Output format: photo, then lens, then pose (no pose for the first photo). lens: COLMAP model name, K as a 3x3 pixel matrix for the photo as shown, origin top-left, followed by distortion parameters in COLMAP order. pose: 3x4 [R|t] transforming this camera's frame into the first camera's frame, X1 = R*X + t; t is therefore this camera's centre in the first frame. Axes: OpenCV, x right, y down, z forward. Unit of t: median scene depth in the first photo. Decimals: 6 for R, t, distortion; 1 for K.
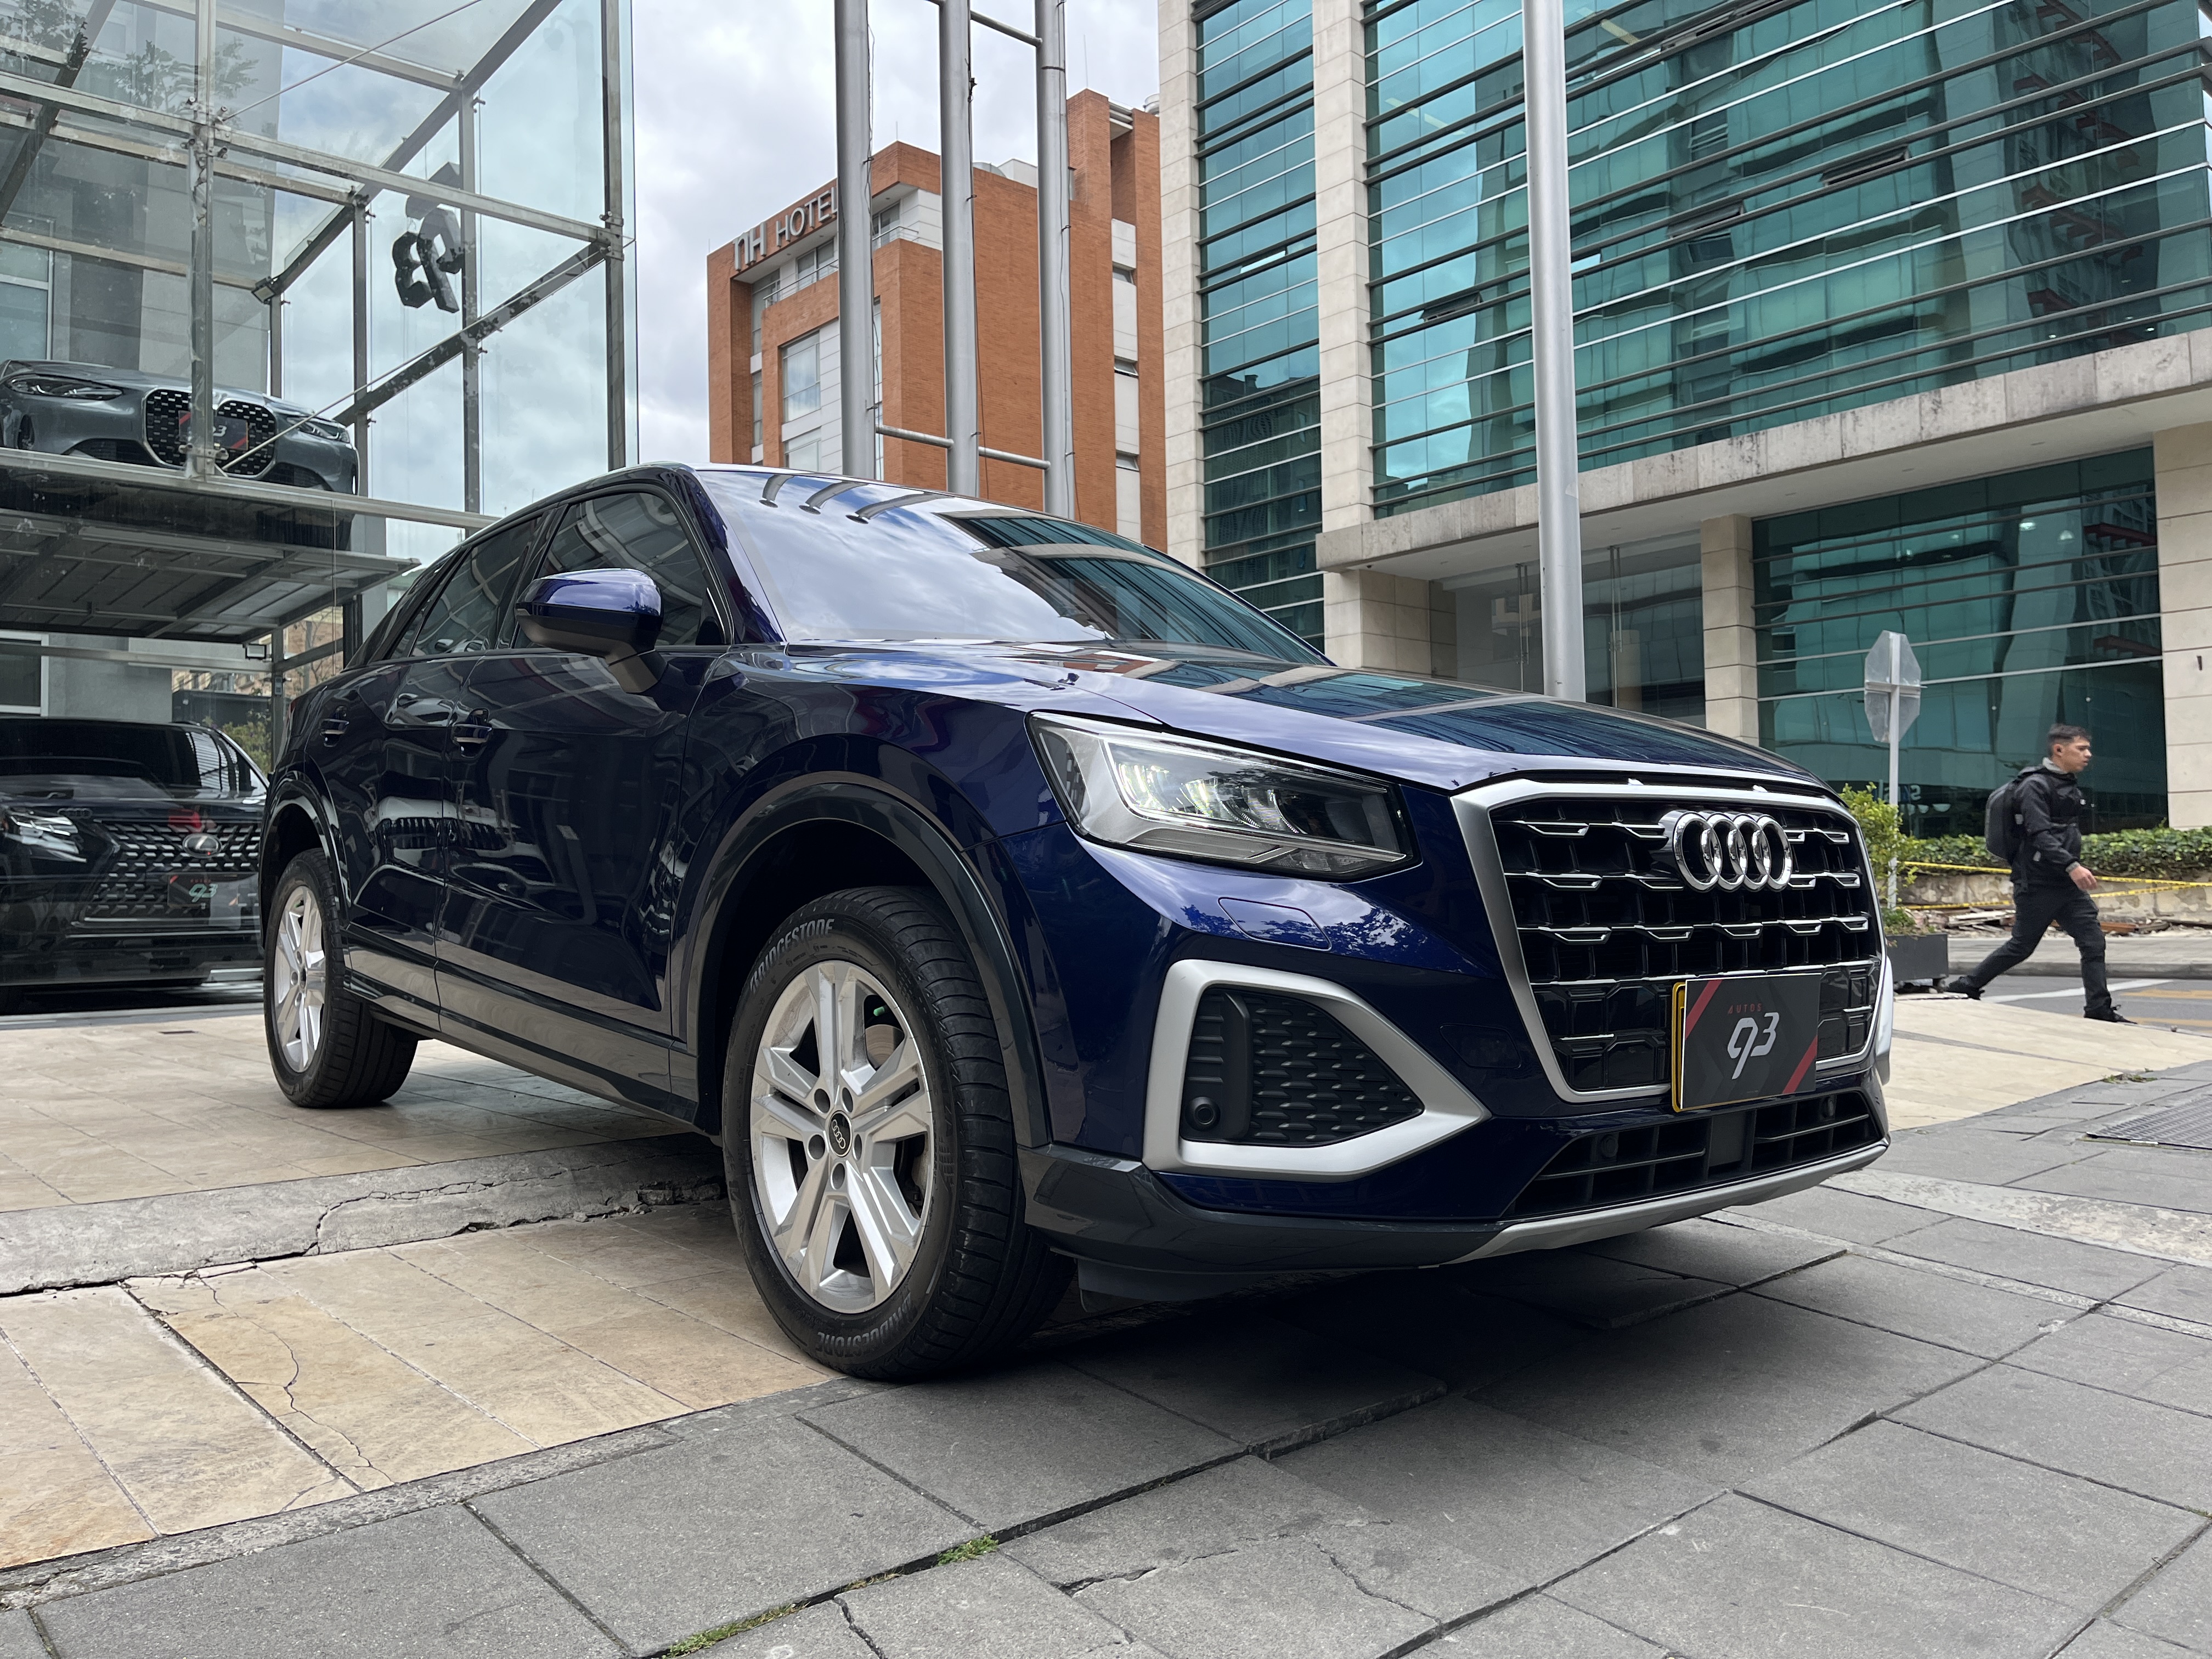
lens RADIAL K [[1688.7, 0, 1109.5], [0, 1688.7, 826.8], [0, 0, 1]] dist [0.069703, -0.099978]
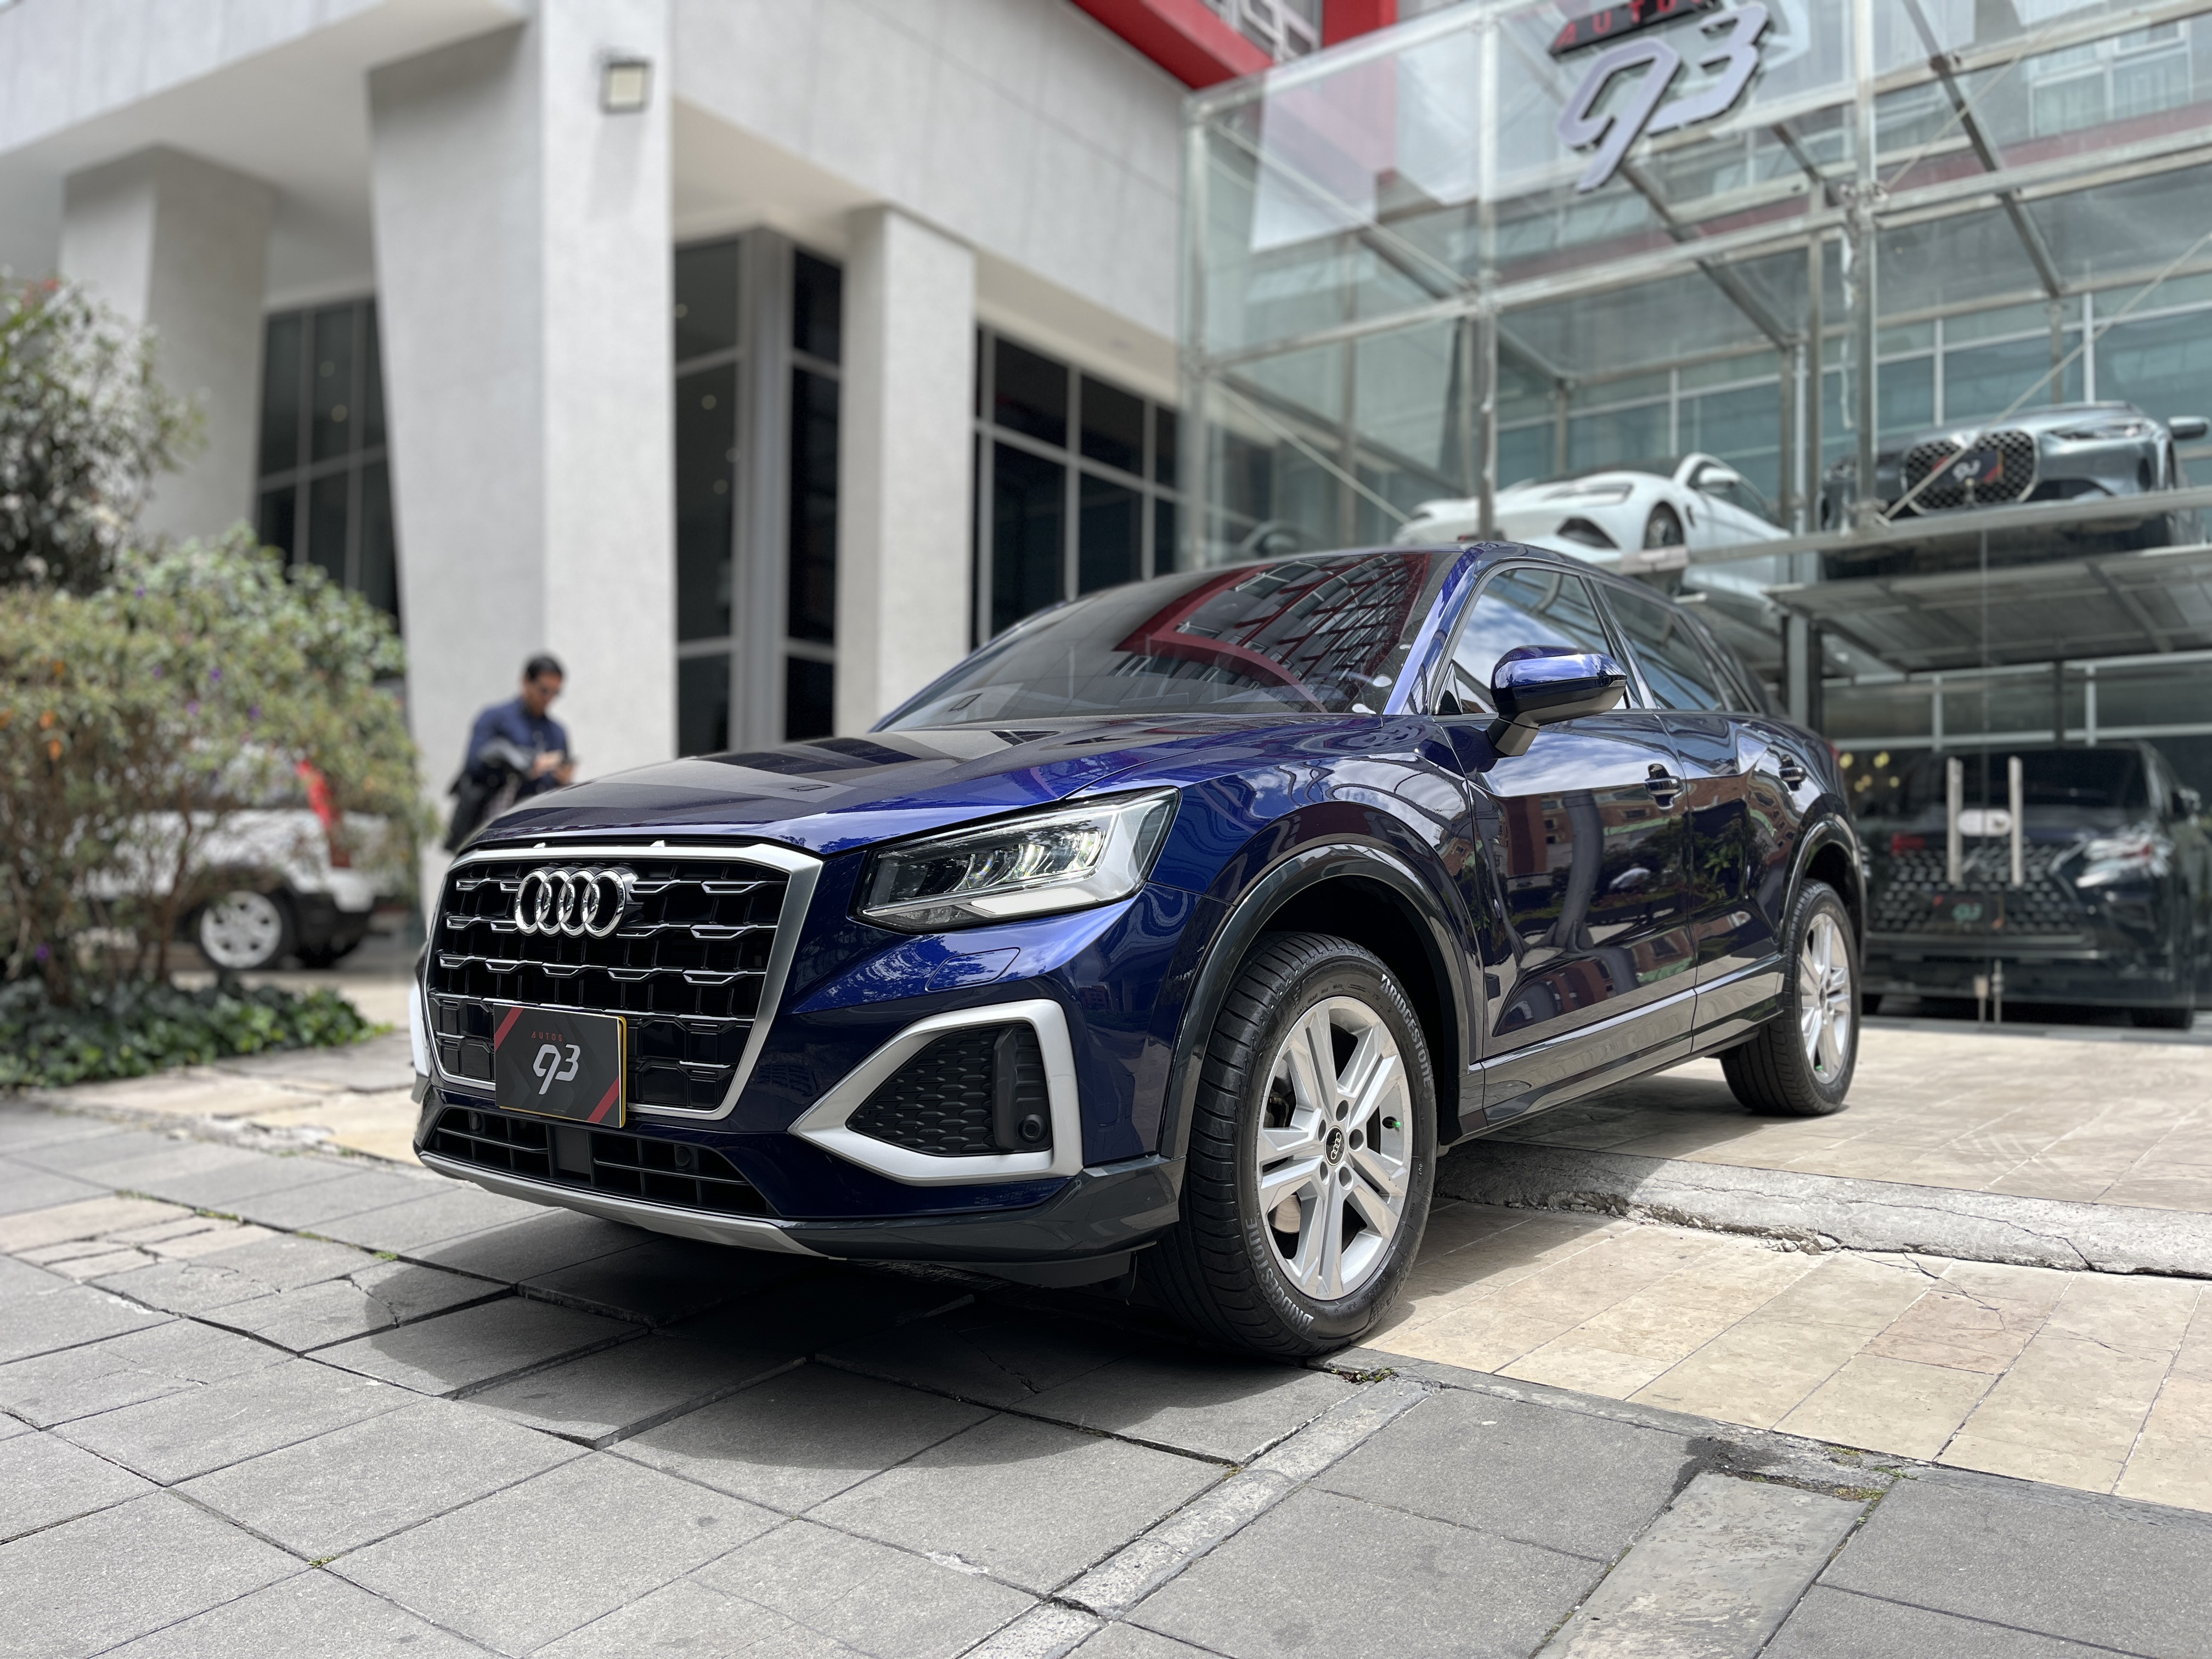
lens RADIAL K [[1688.7, 0, 1097.5], [0, 1688.7, 821.2], [0, 0, 1]] dist [0.069703, -0.099978]
pose [[0.181206, -0.031049, -0.982955, 1.627046], [0.021580, 0.999386, -0.027589, -0.001363], [0.983208, -0.016213, 0.181765, 1.181994]]
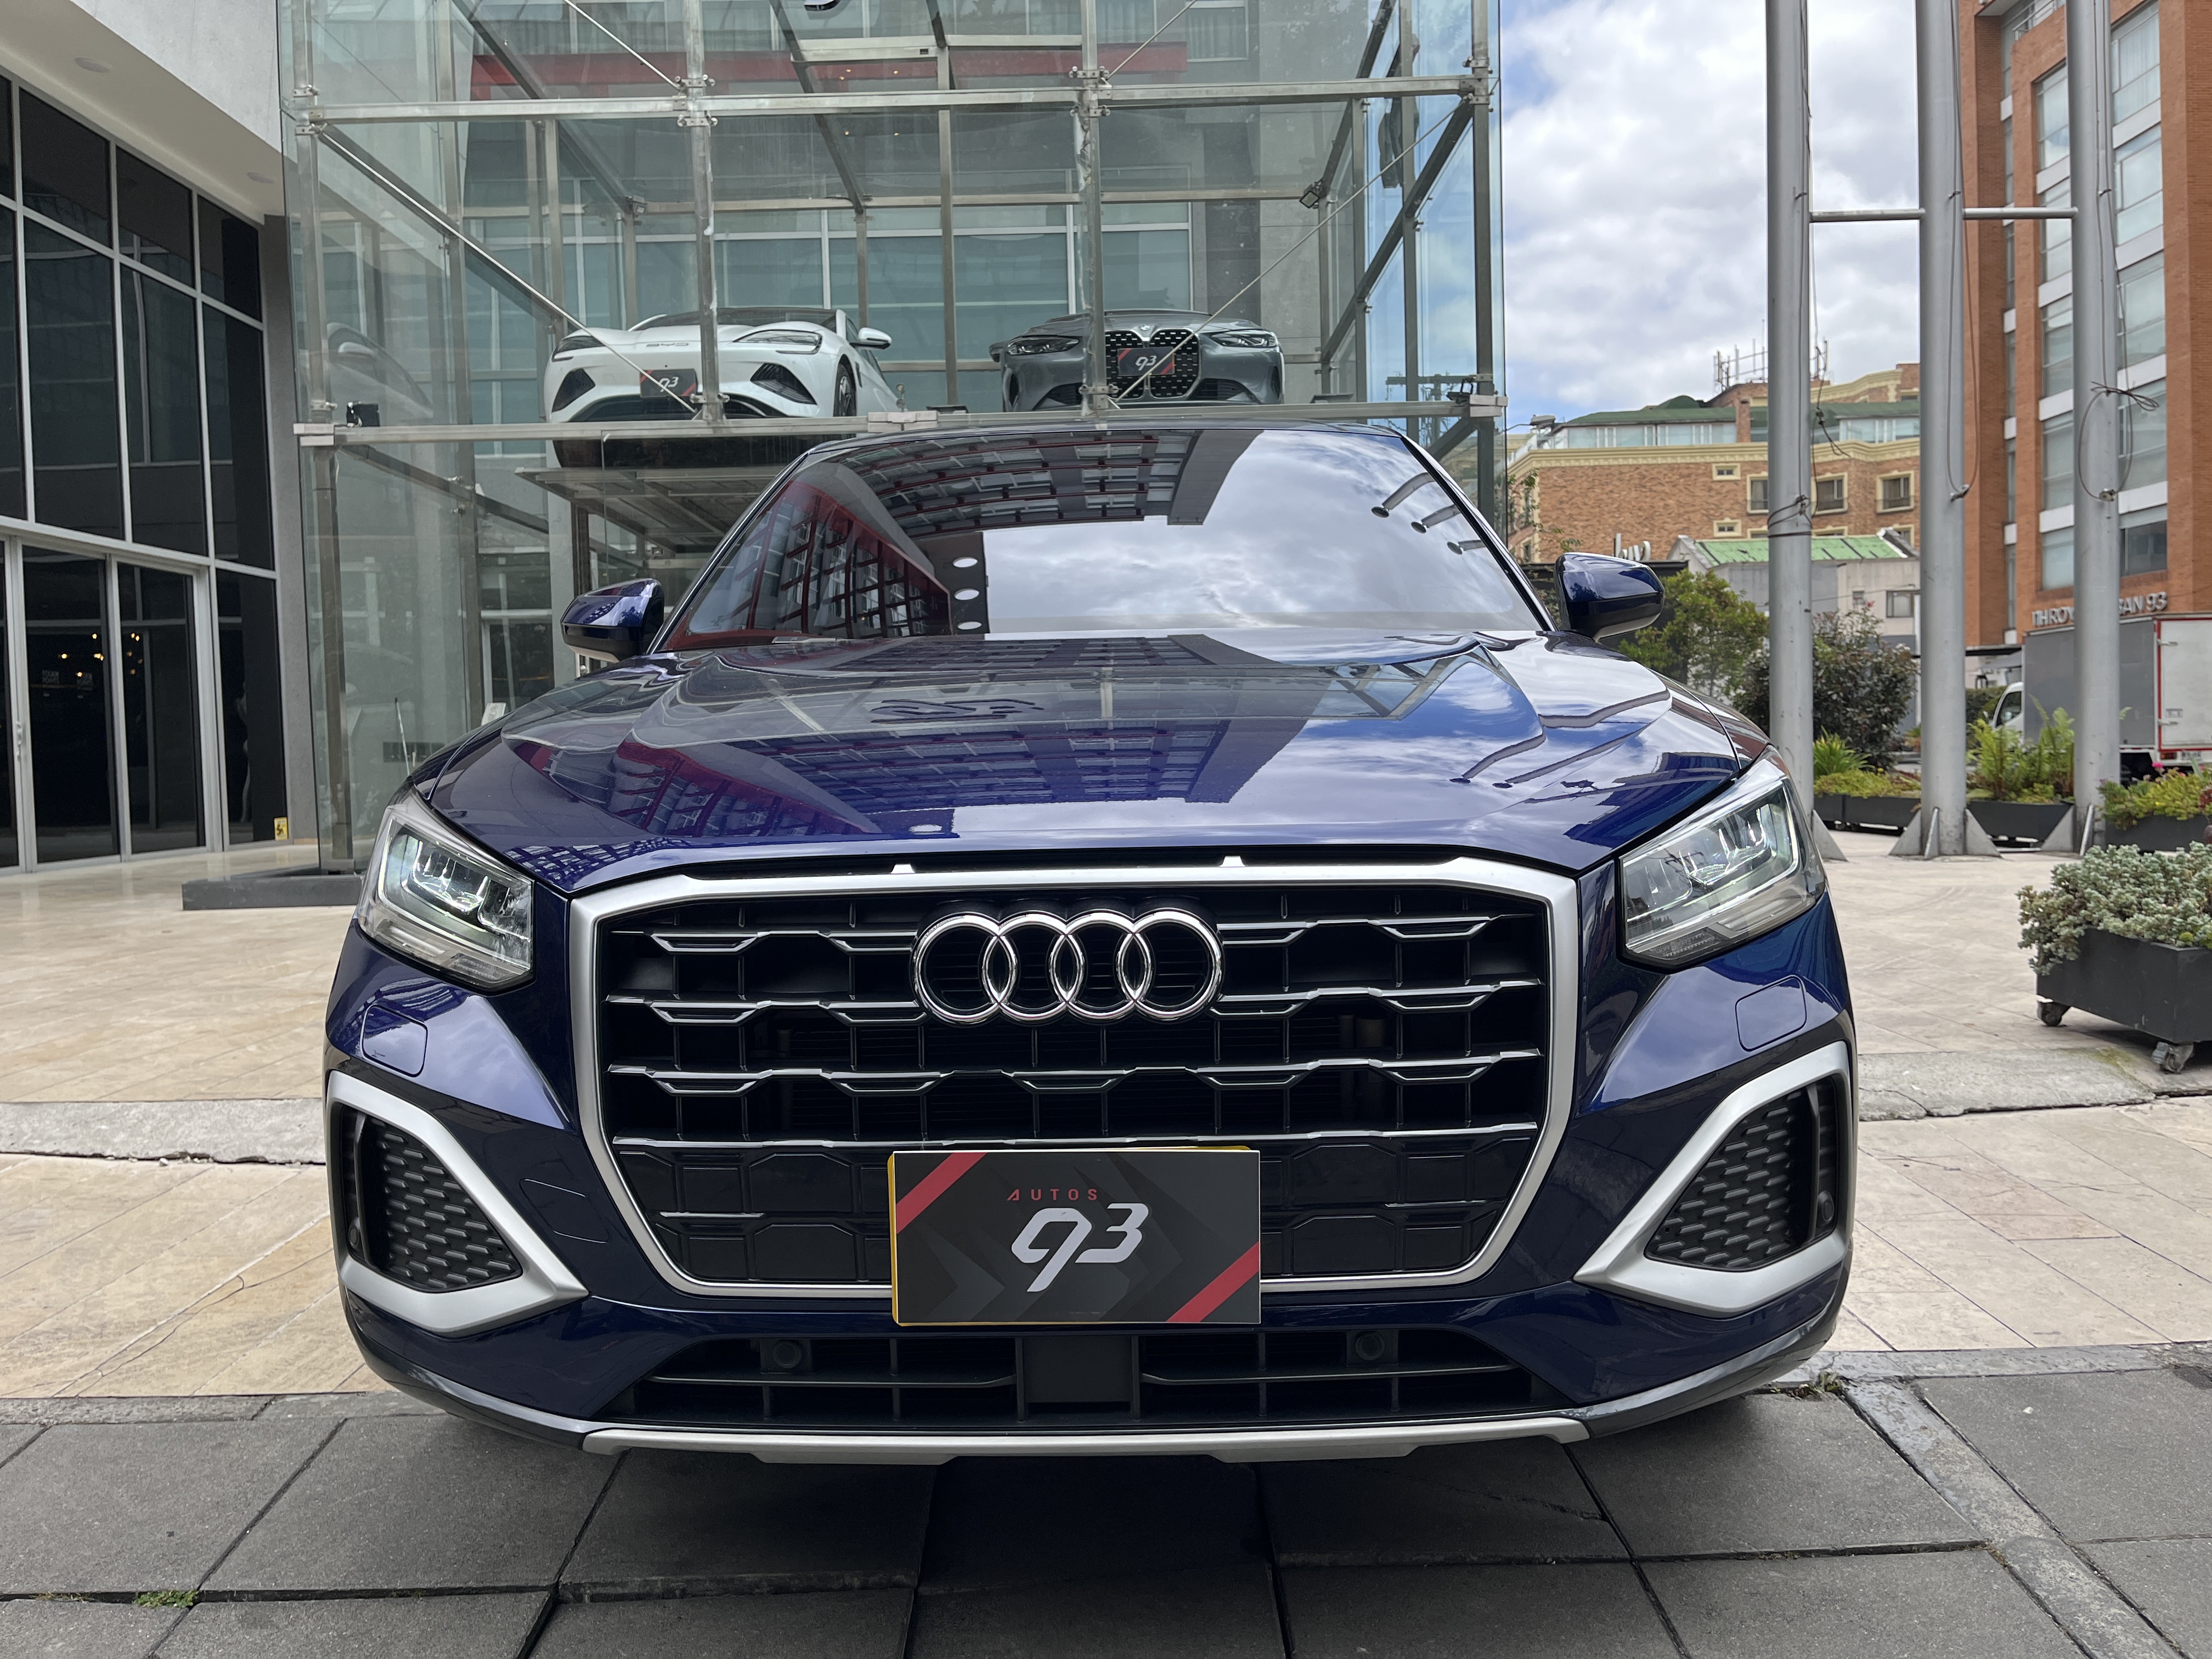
lens RADIAL K [[1688.7, 0, 1107.6], [0, 1688.7, 808.1], [0, 0, 1]] dist [0.069703, -0.099978]
pose [[0.745105, 0.021450, -0.666602, 0.863768], [0.040955, 0.996125, 0.077831, -0.106228], [0.665688, -0.085293, 0.741339, 0.521801]]
